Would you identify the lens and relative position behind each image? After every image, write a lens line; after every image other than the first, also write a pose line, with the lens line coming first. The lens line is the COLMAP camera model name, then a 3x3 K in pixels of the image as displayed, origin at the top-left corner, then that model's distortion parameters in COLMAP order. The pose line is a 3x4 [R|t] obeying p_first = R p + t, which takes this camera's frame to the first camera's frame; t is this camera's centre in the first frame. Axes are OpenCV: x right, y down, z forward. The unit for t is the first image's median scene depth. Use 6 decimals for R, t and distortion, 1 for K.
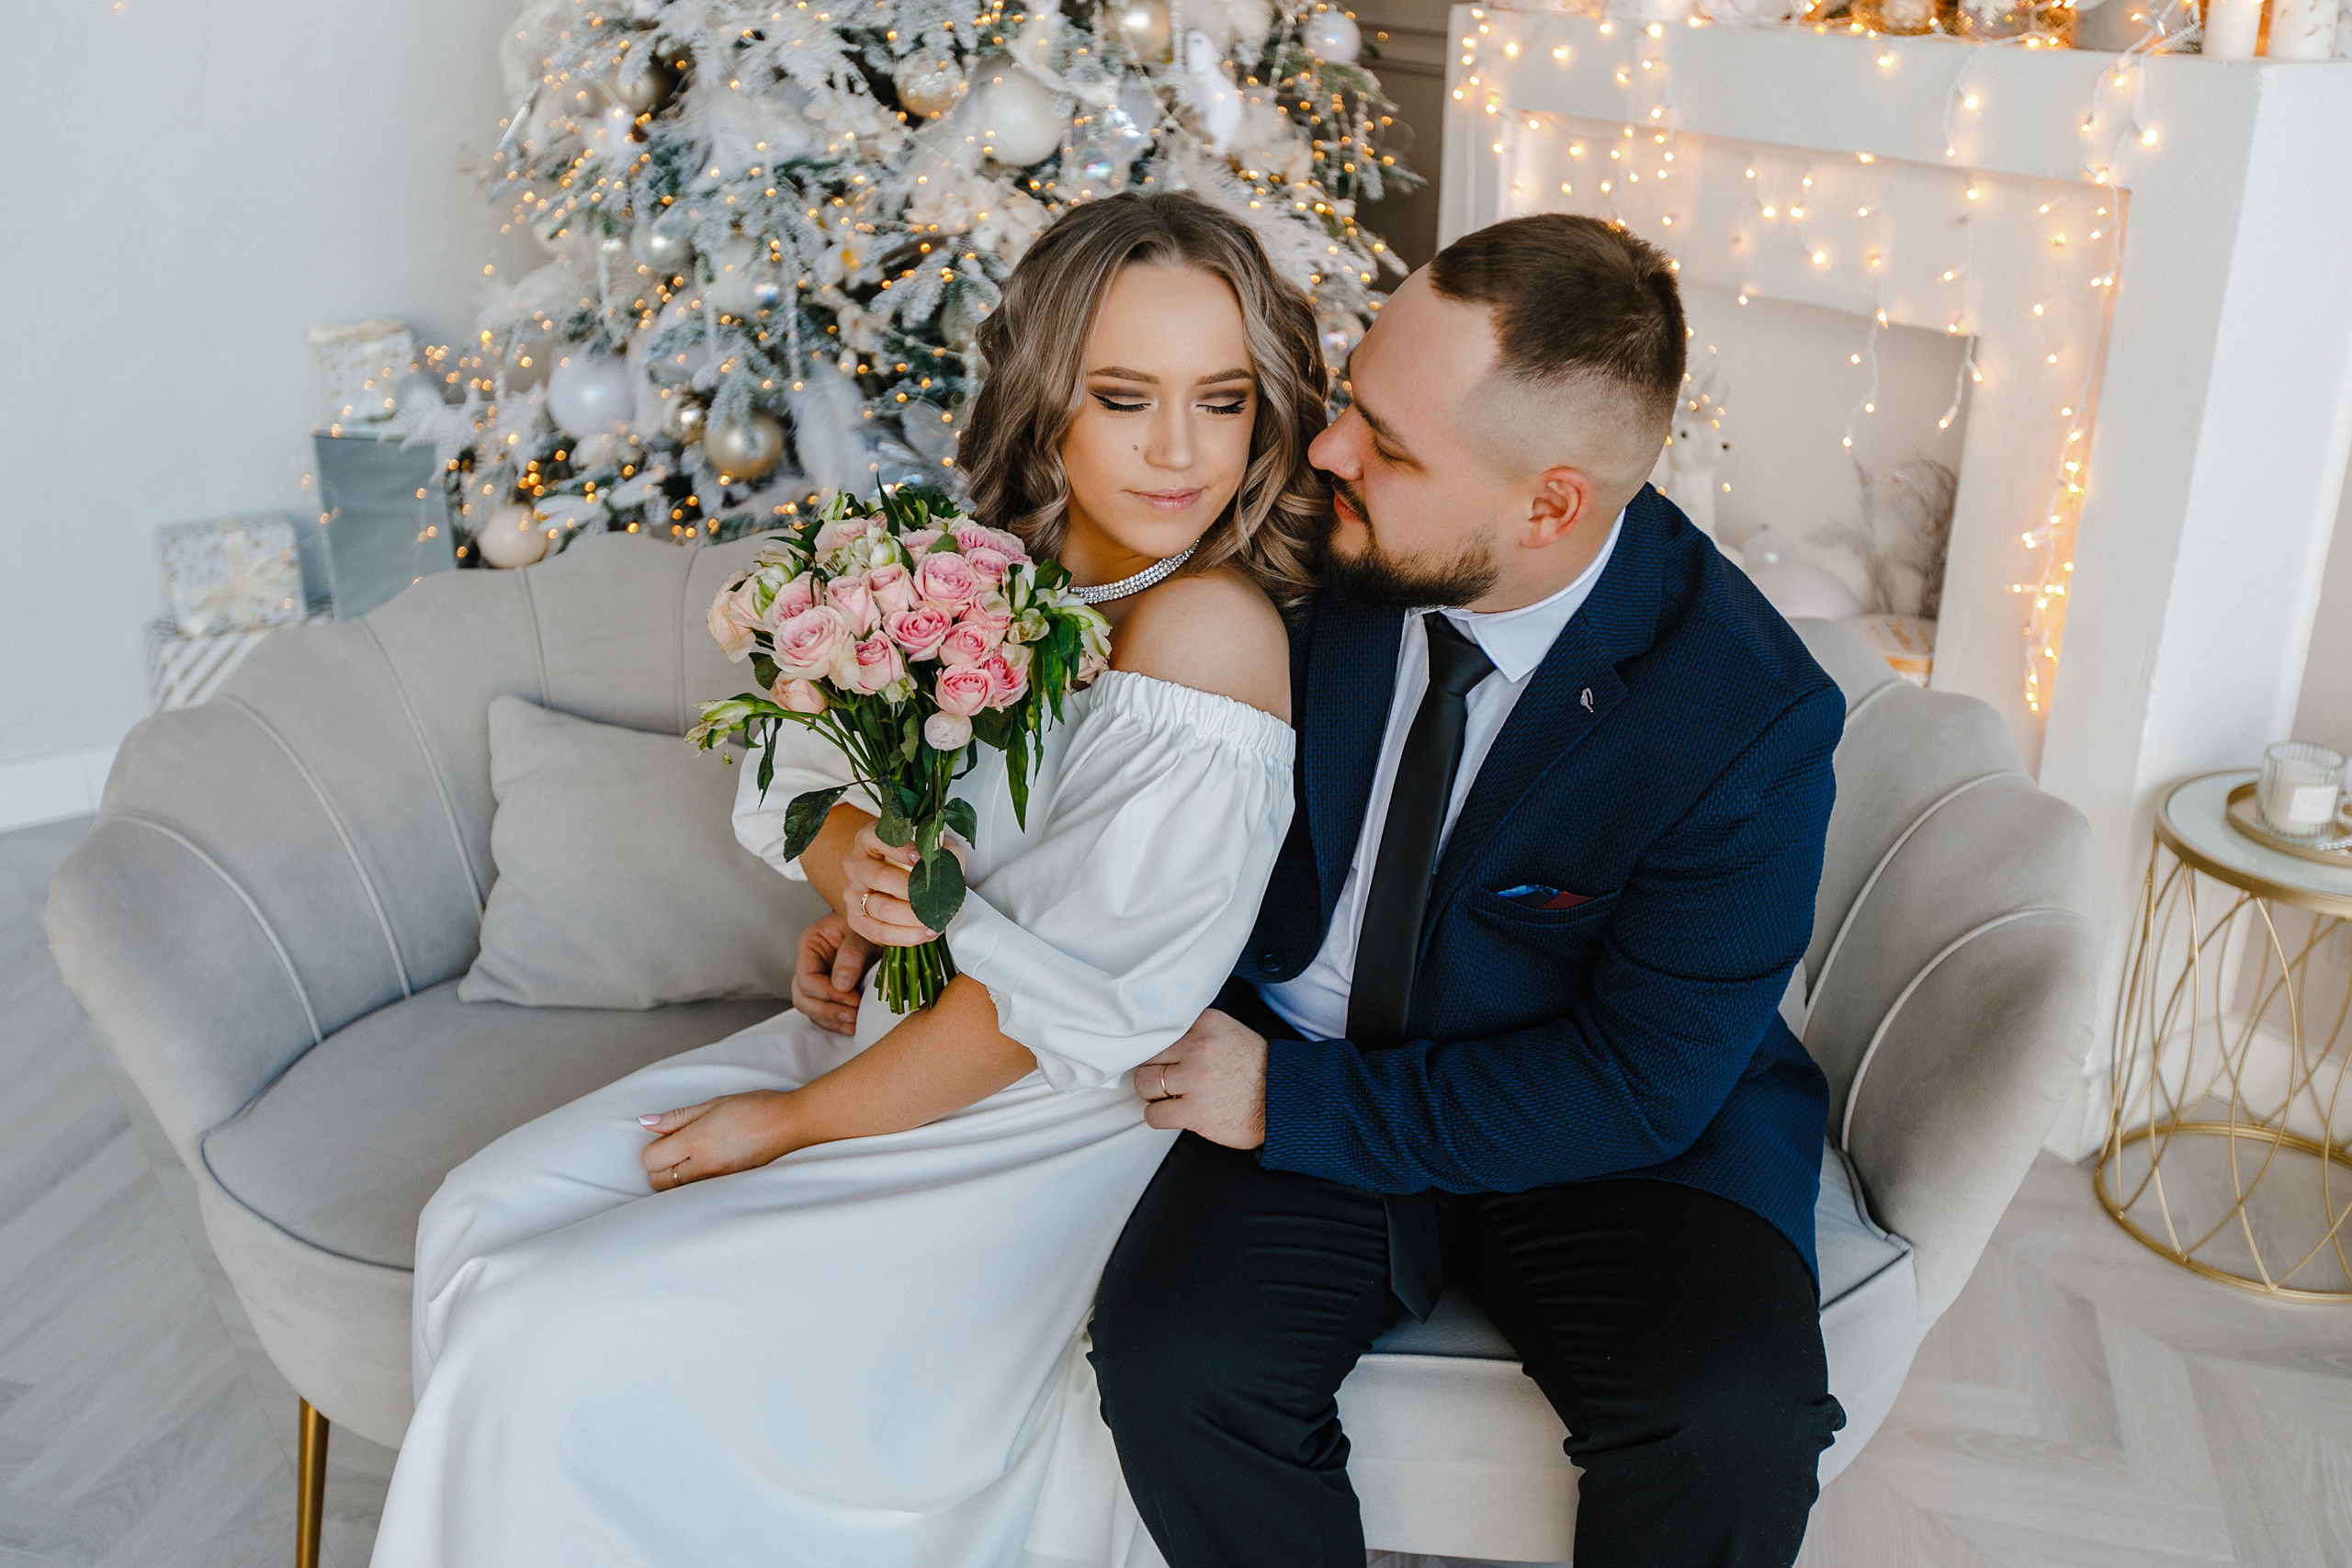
lens RADIAL K [[2257.3, 0, 1176.0], [0, 2257.3, 784.0], [0, 0, 1]] dist [-0.004108, -0.005697]
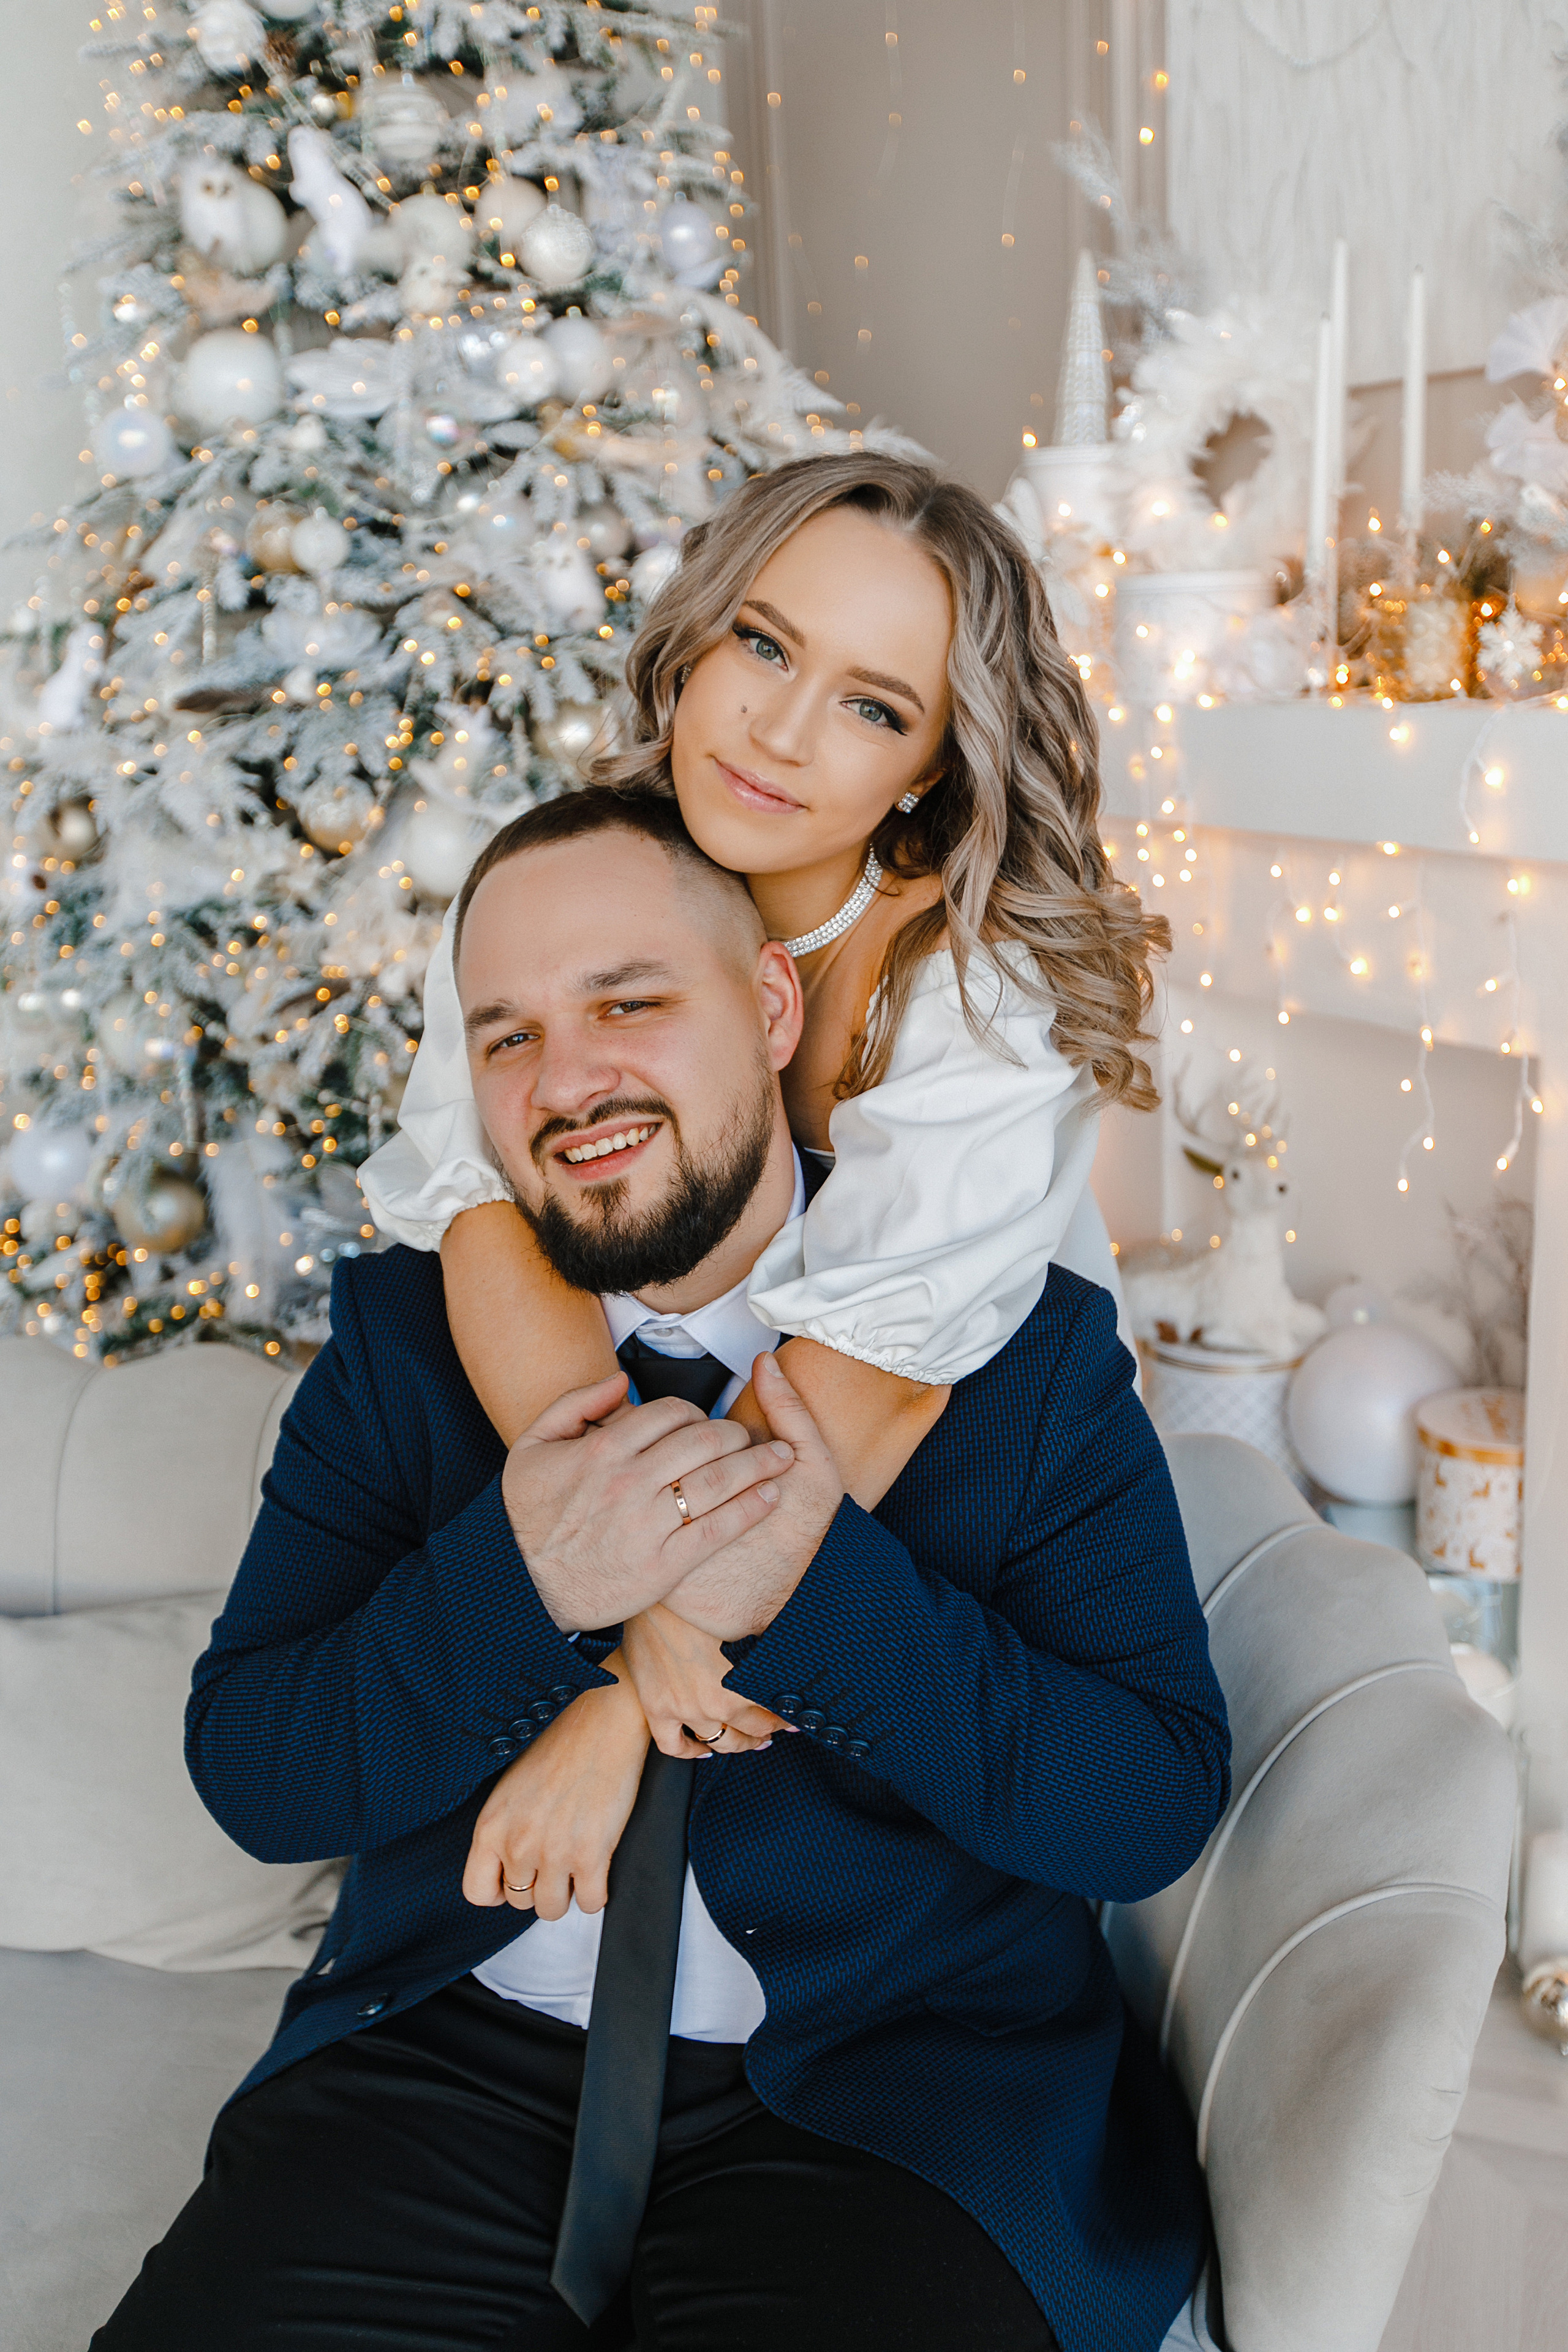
lens RADIAL K [[2257.5, 0, 776.8], [0, 2257.5, 1198.8], [0, 0, 1]] dist [-0.004108, -0.005697]
pose [[0.992007, -0.026016, -0.123468, 0.166108], [0.010467, 0.992108, -0.124946, -0.044670], [0.125744, 0.122655, 0.984451, 0.157477]]
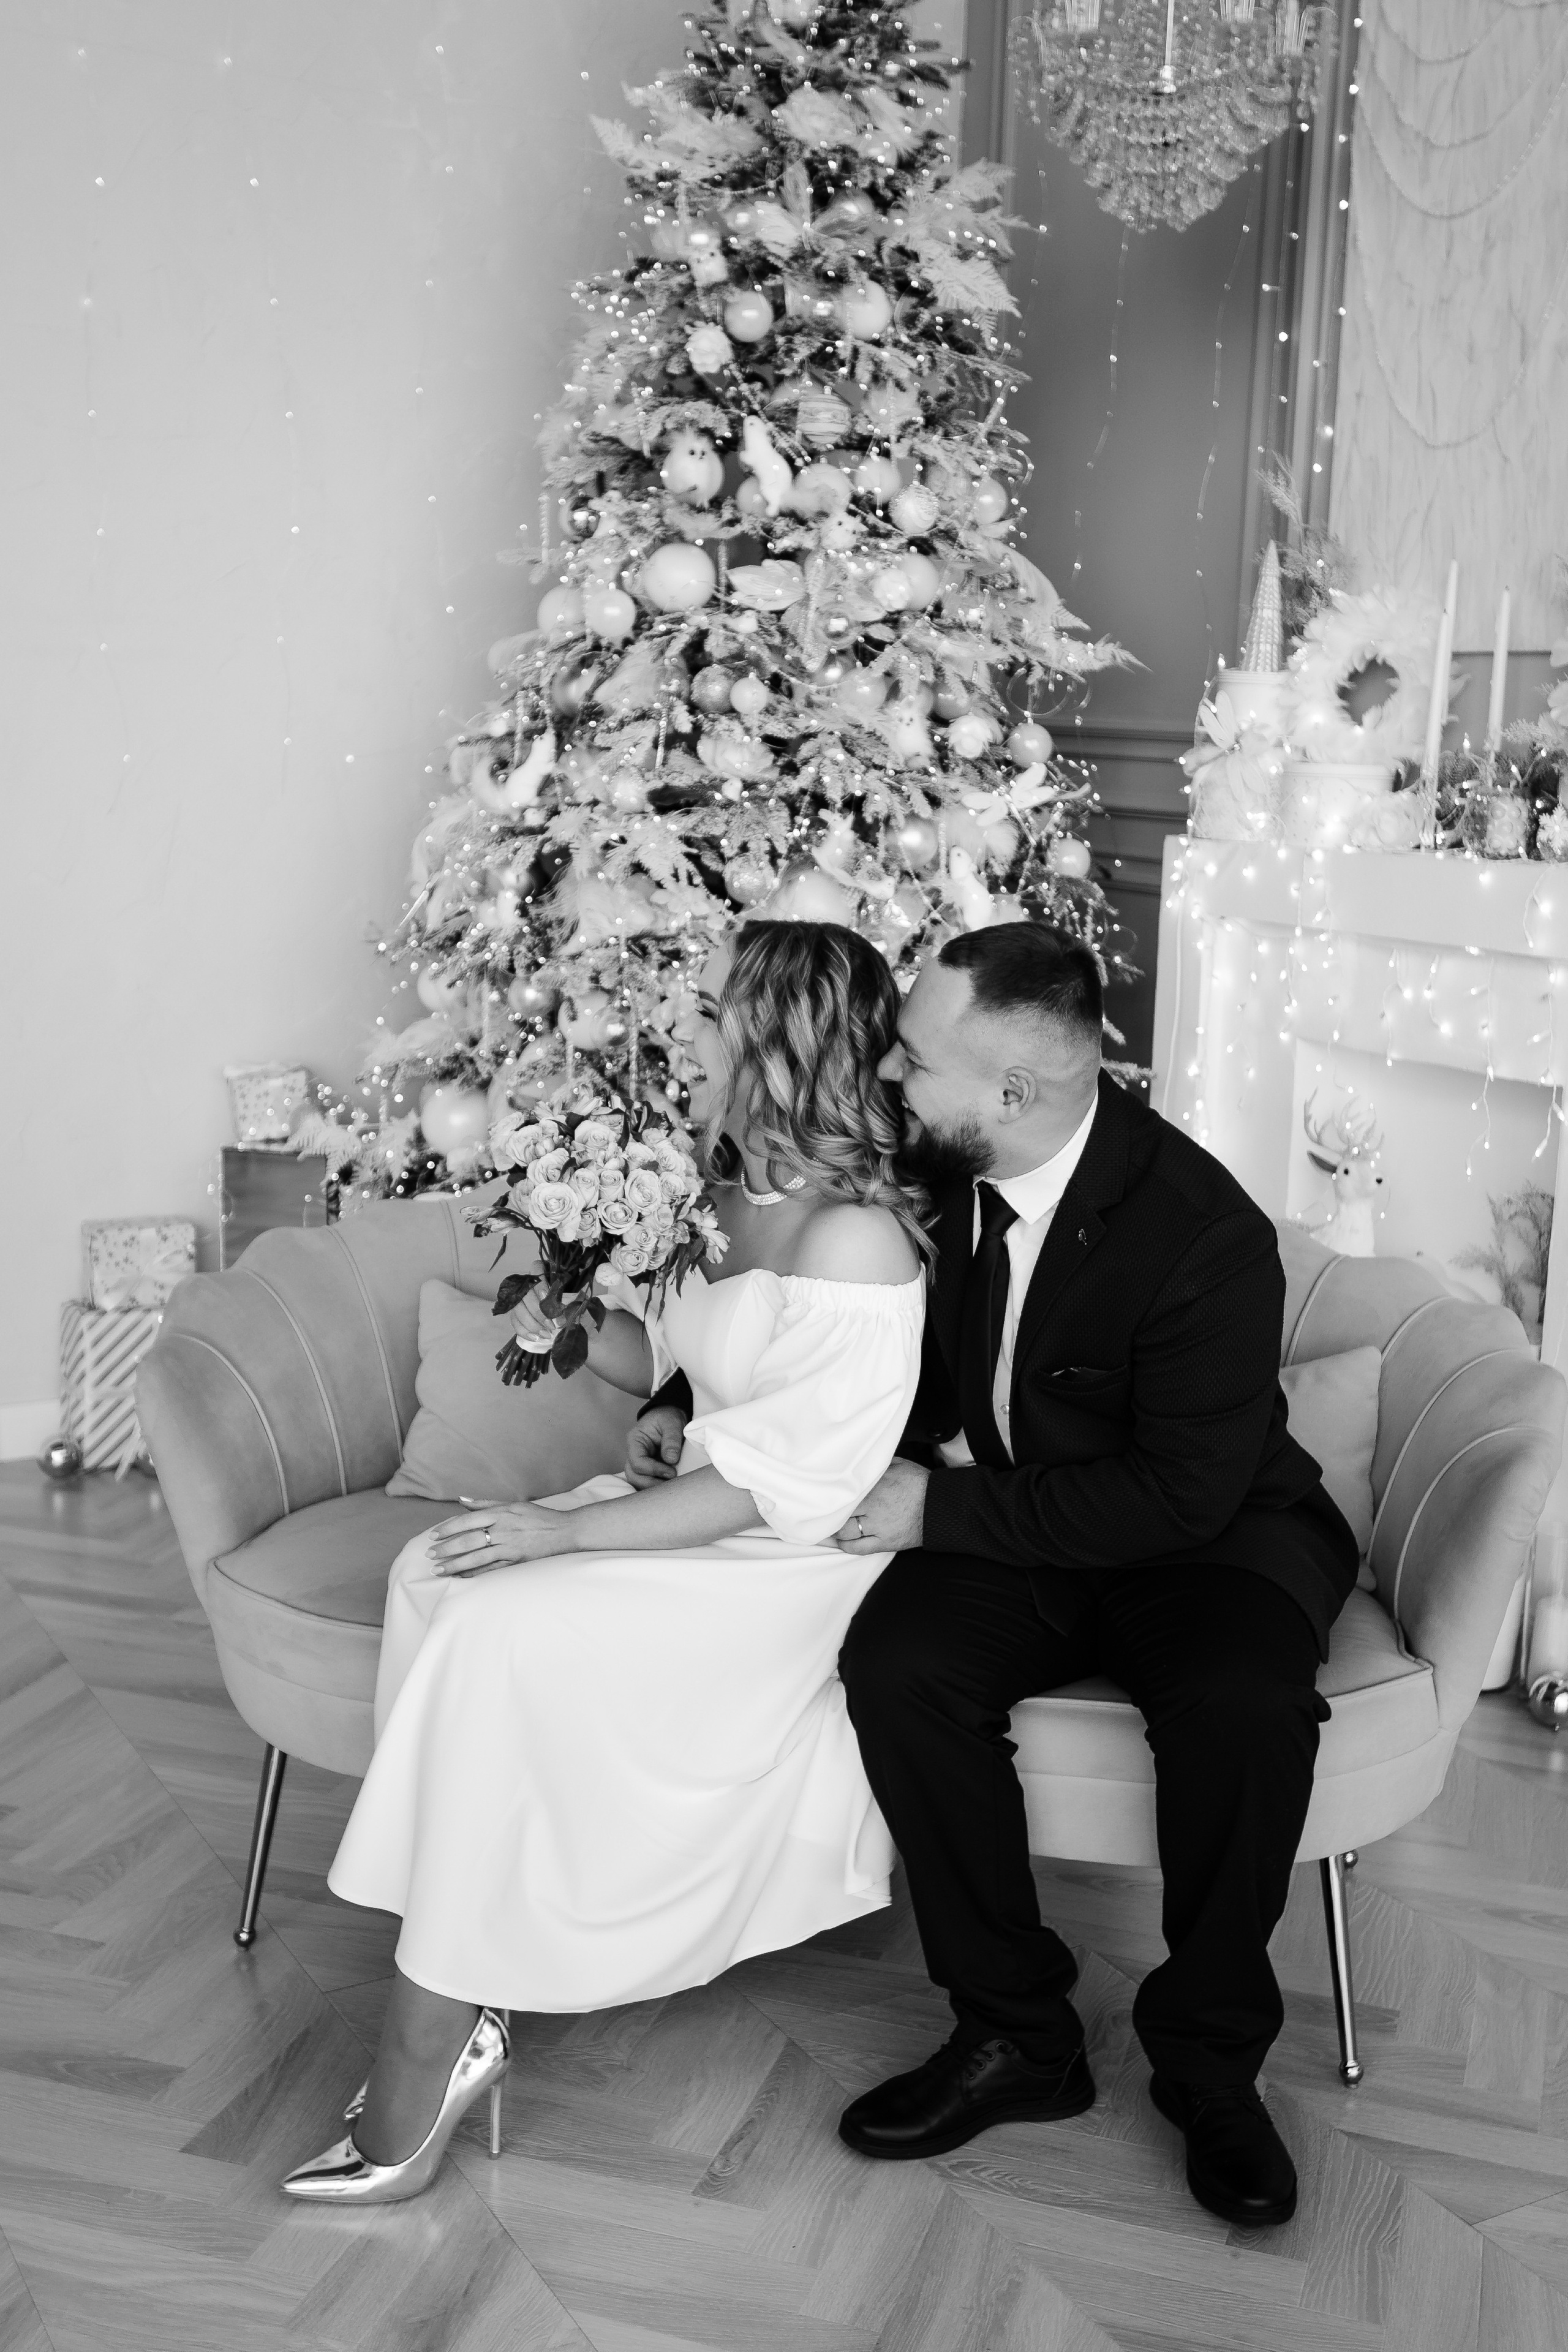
lens RADIAL K [[2509.0, 0, 784.0], [0, 2509.0, 1176.0], [0, 0, 1]] dist [0.000970, 0.014584]
pose [[0.997217, 0.034540, -0.066074, 0.011177], [-0.047498, 0.977417, -0.205913, 0.148552], [0.057469, 0.208478, 0.976337, -0.362156]]
